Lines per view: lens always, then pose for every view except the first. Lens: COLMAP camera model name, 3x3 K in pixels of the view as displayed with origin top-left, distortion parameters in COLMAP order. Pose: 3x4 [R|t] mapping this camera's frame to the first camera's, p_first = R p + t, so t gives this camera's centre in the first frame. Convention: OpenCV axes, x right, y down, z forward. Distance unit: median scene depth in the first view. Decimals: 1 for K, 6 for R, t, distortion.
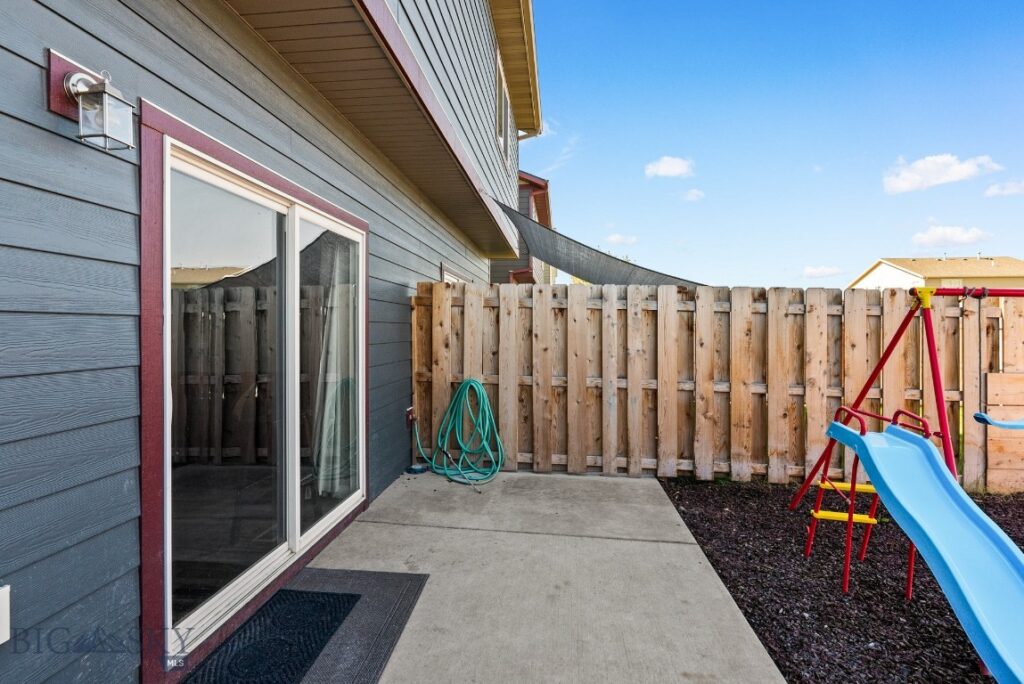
lens RADIAL K [[483.0, 0, 509.5], [0, 483.0, 330.9], [0, 0, 1]] dist [-0.008575, 0.000898]
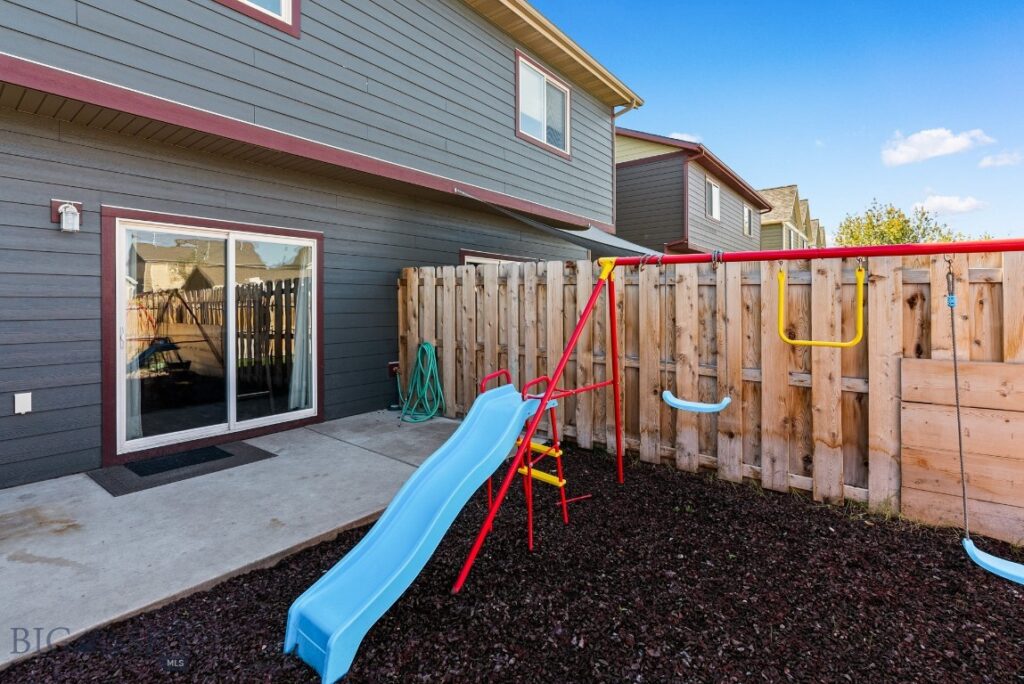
lens RADIAL K [[483.0, 0, 515.4], [0, 483.0, 311.9], [0, 0, 1]] dist [-0.008575, 0.000898]
pose [[0.850898, 0.007061, -0.525283, 0.835168], [-0.009575, 0.999952, -0.002069, 0.021846], [0.525244, 0.006790, 0.850925, 0.042013]]
